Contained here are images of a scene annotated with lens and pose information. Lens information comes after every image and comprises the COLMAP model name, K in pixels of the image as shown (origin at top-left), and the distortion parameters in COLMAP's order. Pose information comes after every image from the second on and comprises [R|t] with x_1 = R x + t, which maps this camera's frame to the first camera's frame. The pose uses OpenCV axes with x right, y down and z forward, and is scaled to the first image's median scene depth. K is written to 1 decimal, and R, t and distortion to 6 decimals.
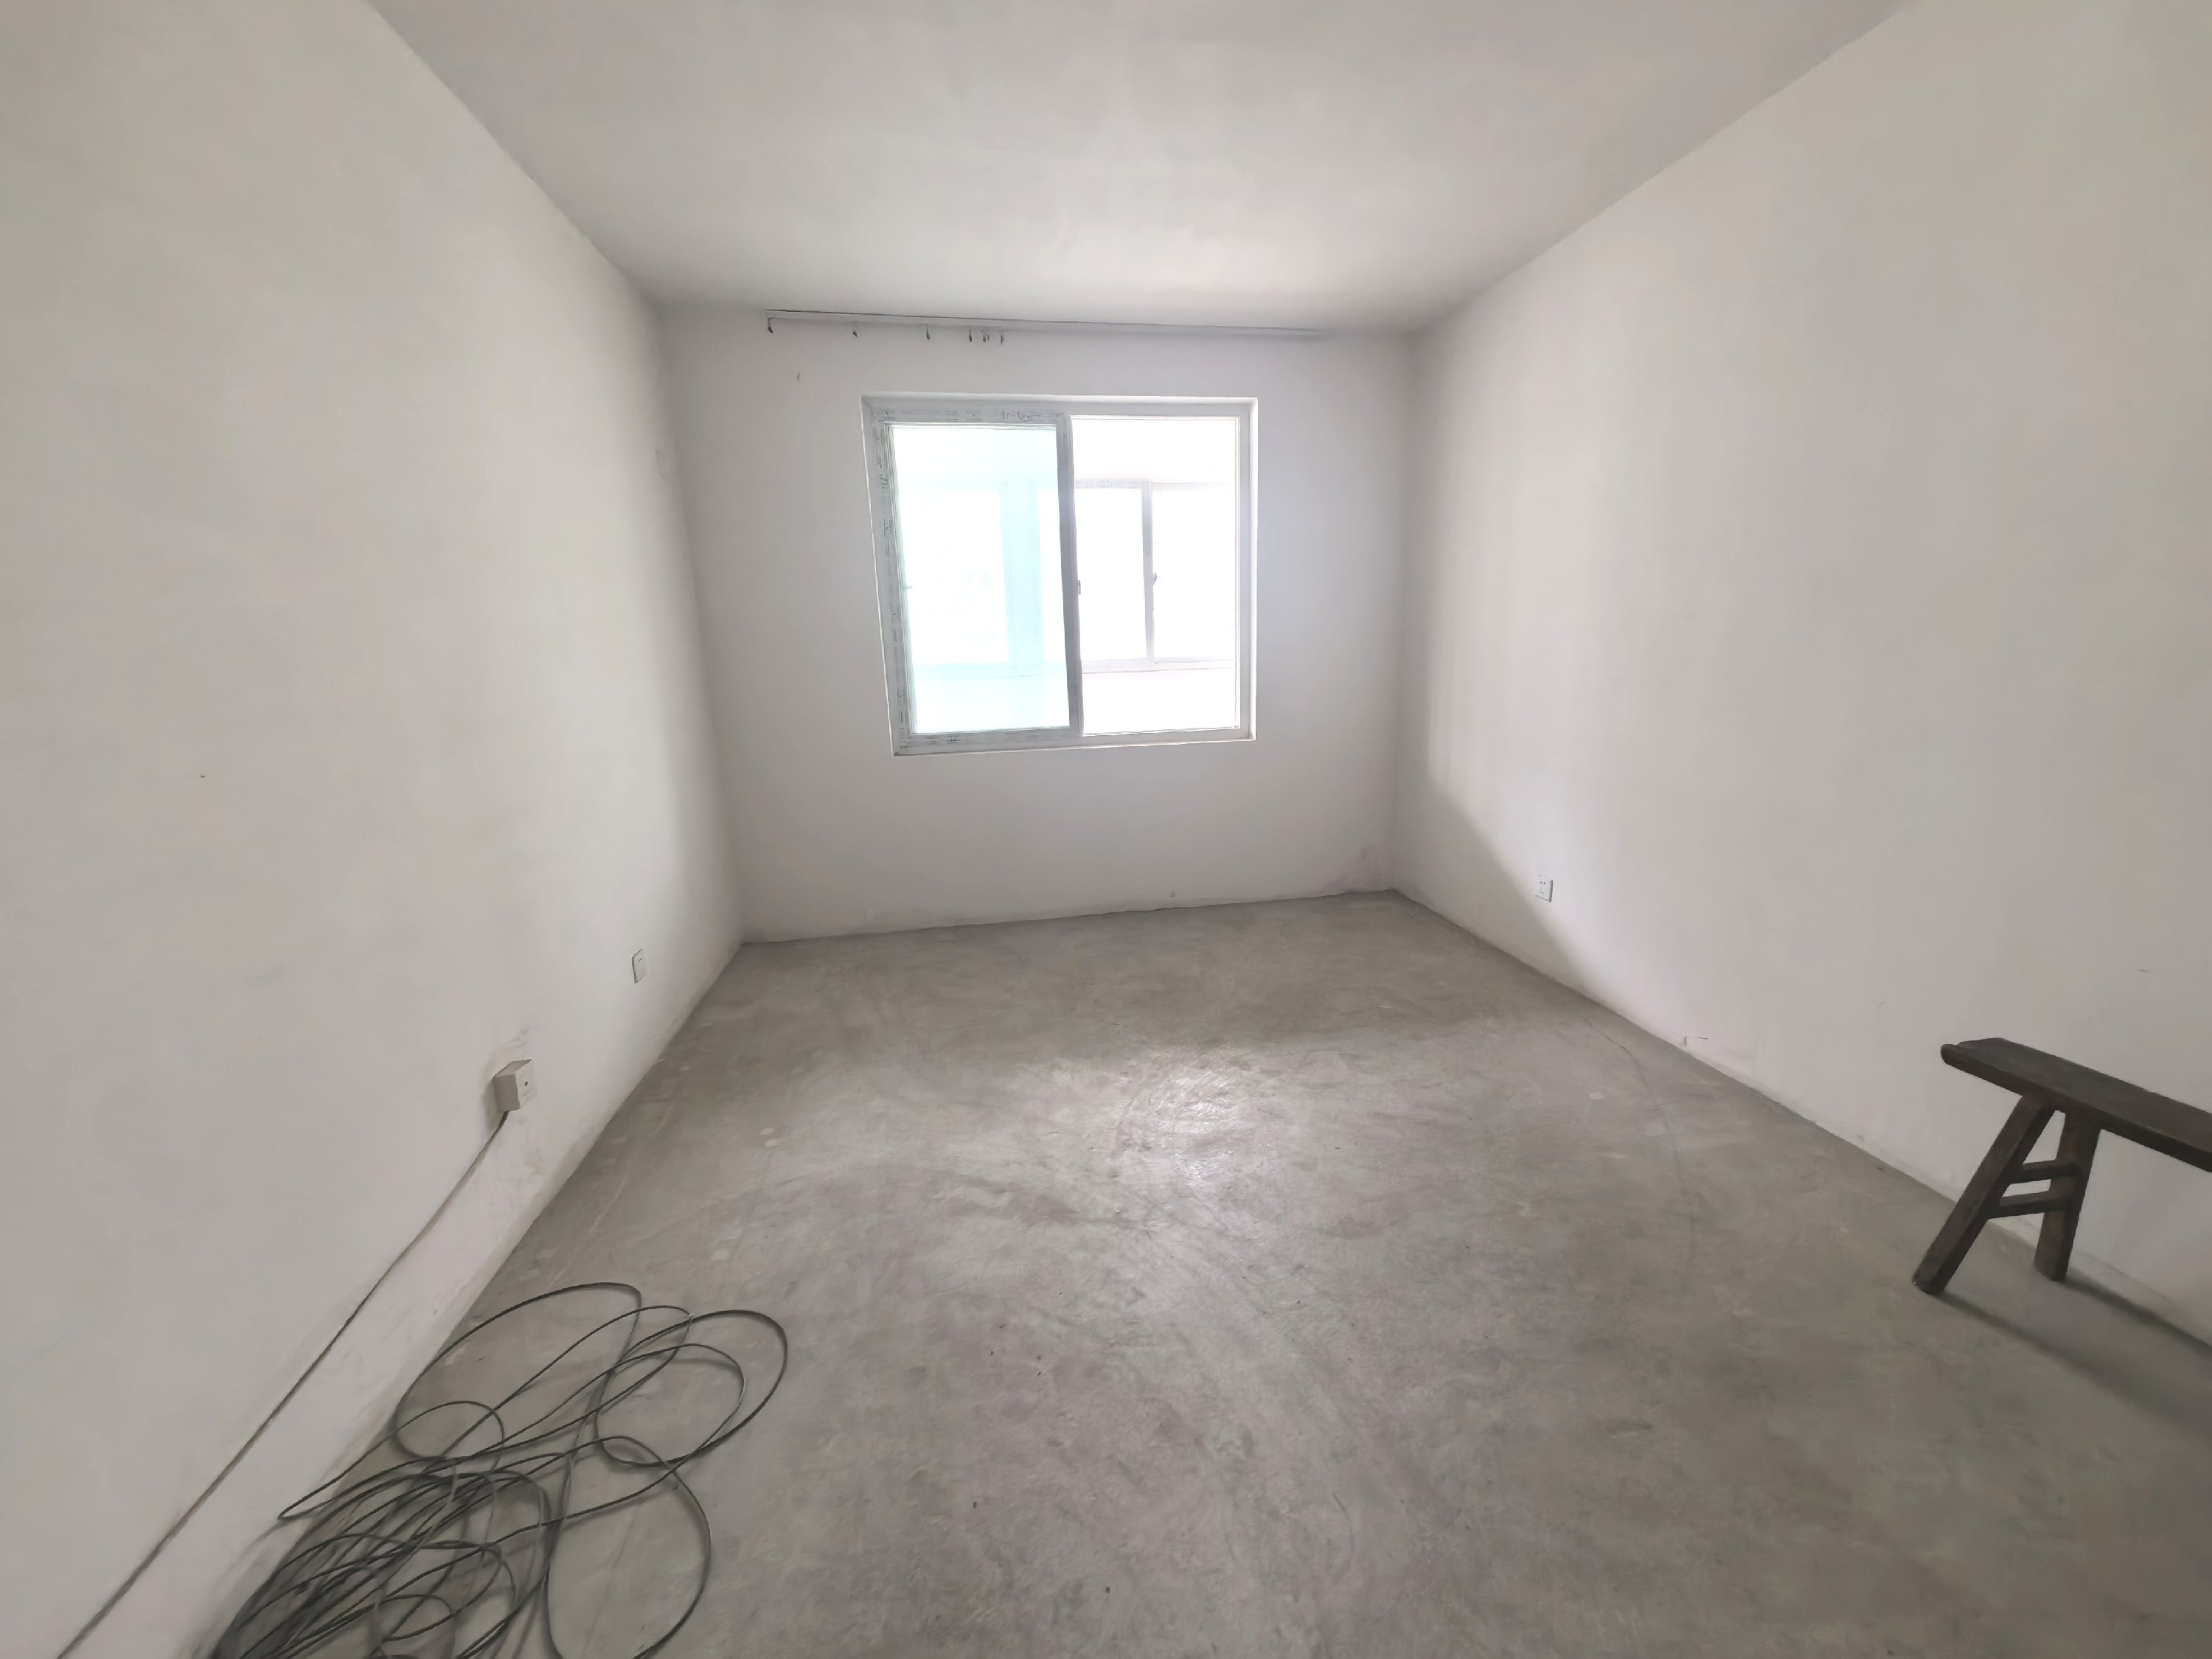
lens RADIAL K [[846.7, 0, 1118.8], [0, 846.7, 828.9], [0, 0, 1]] dist [0.000156, -0.000286]
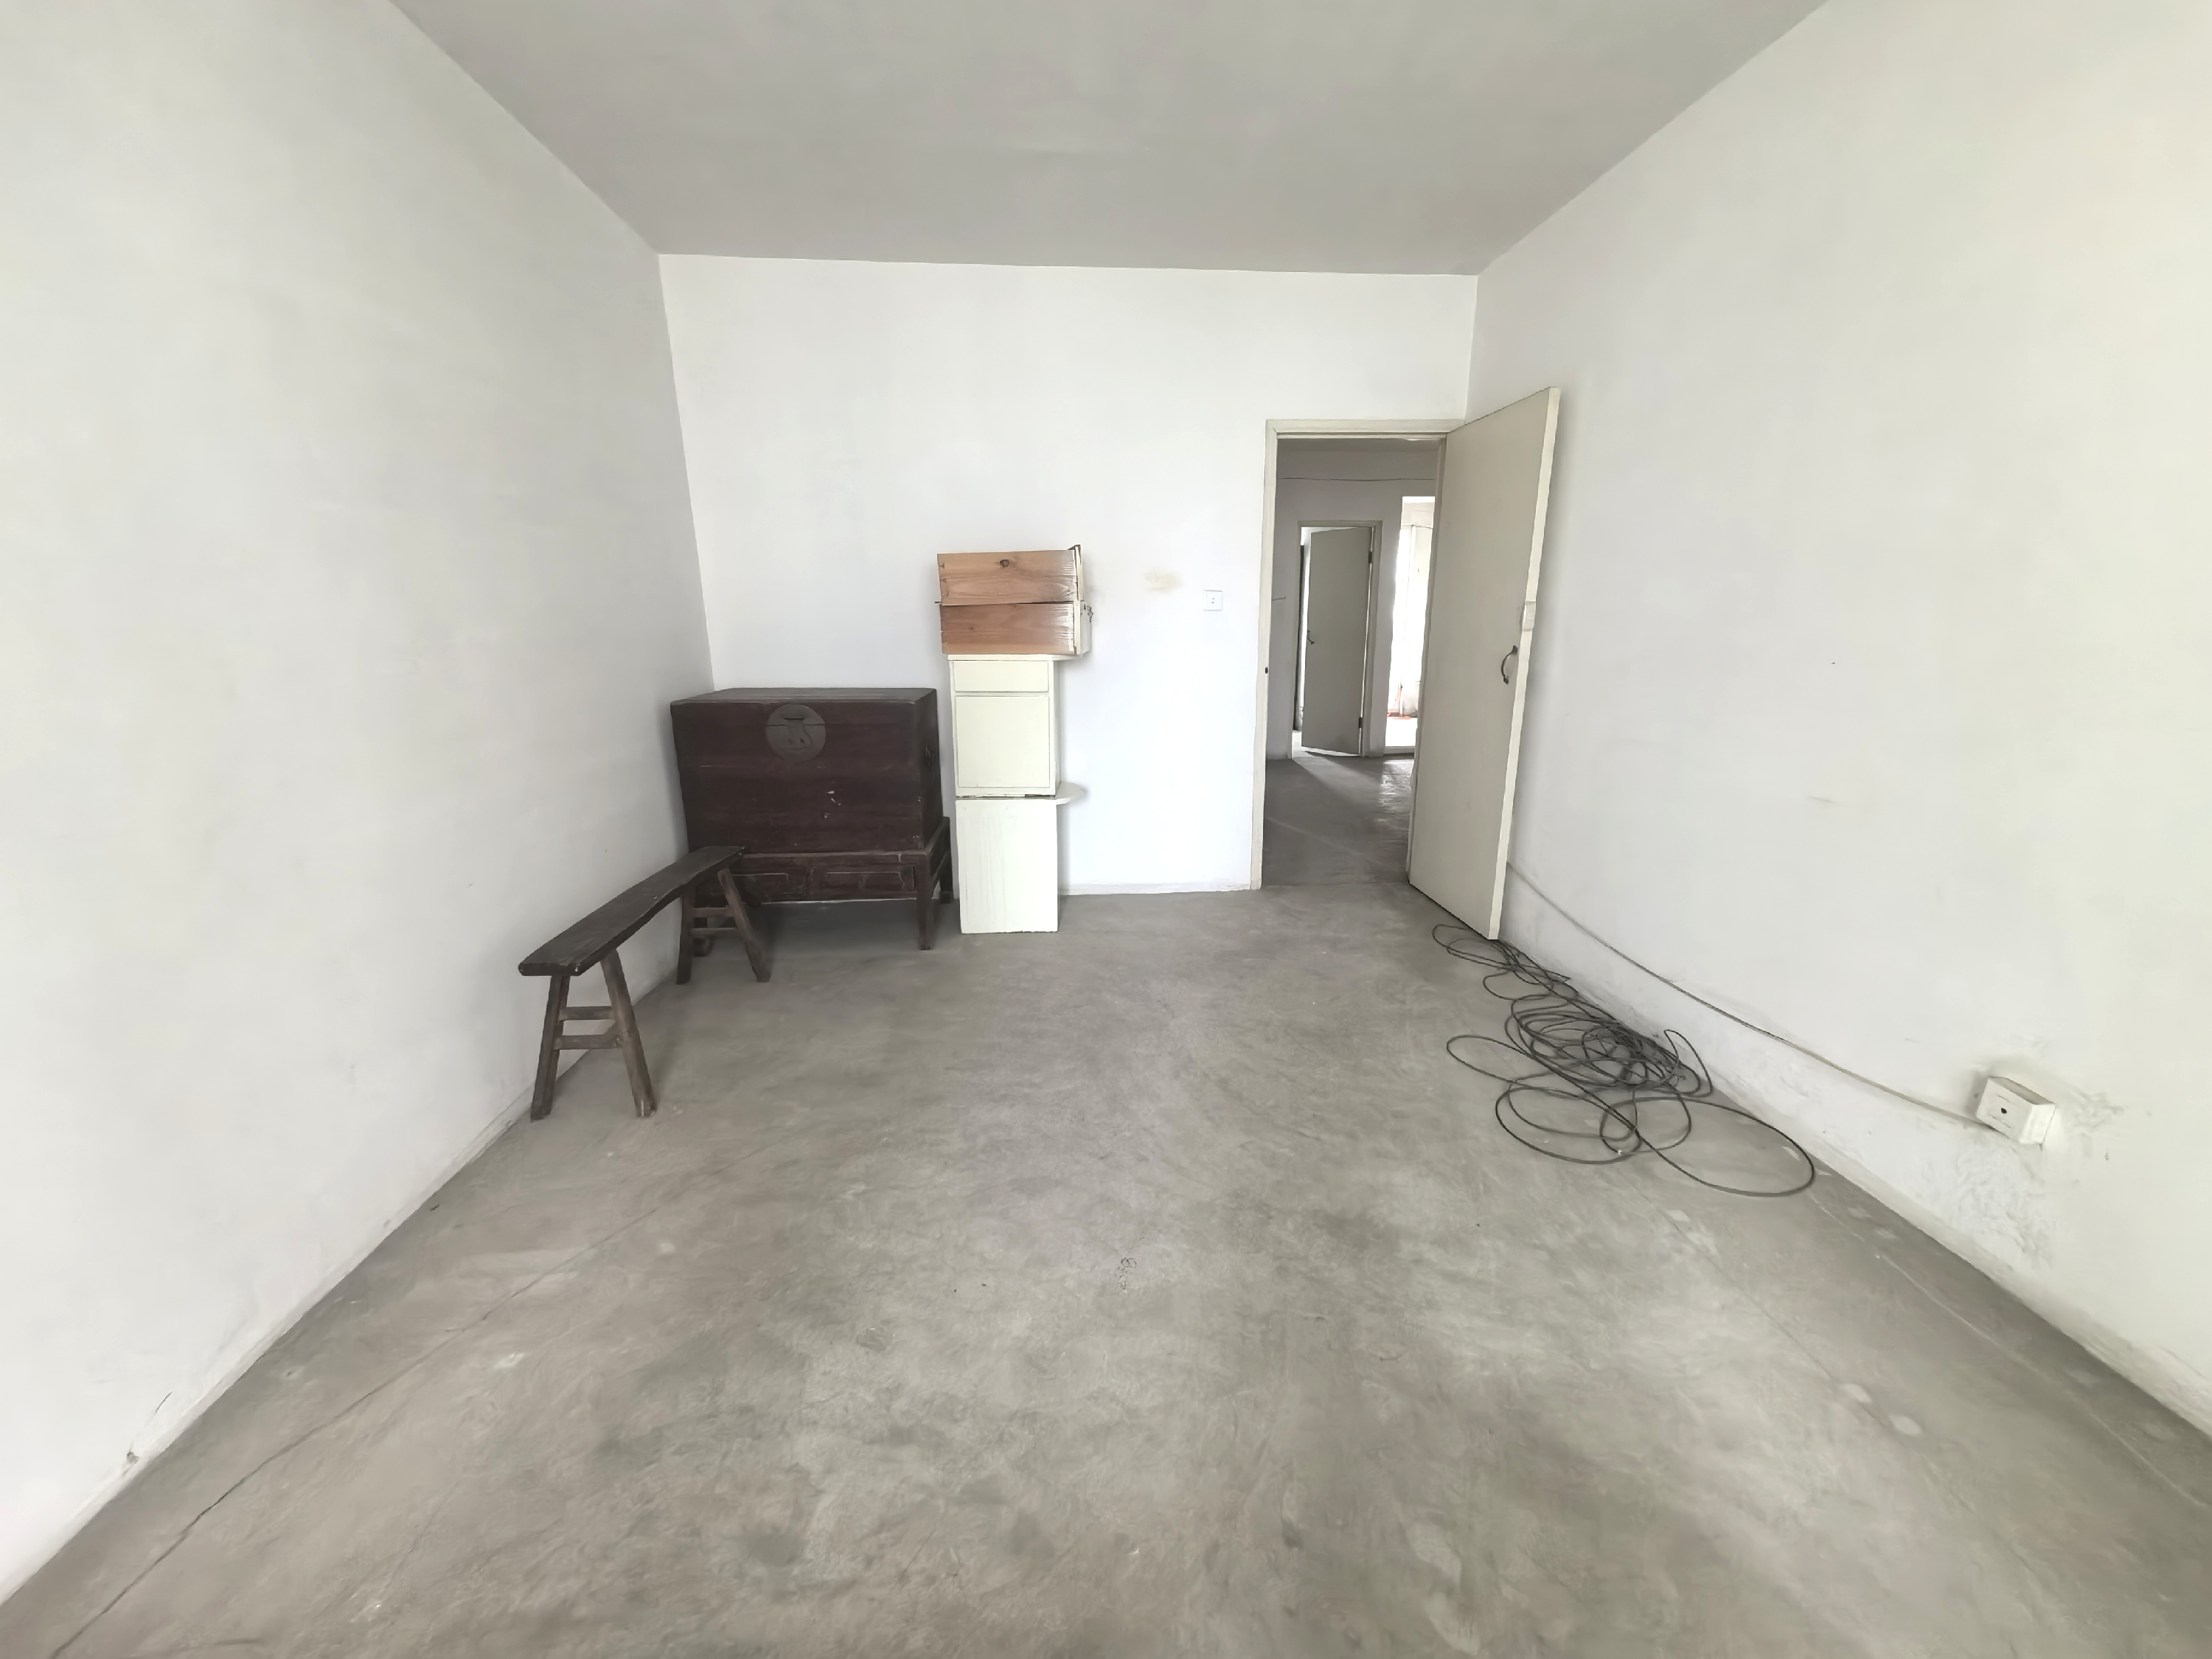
lens RADIAL K [[846.7, 0, 1118.8], [0, 846.7, 828.9], [0, 0, 1]] dist [0.000156, -0.000286]
pose [[-0.994671, 0.013937, 0.102153, 0.065066], [0.057025, 0.899834, 0.432490, -0.357692], [-0.085893, 0.436010, -0.895833, 1.732663]]
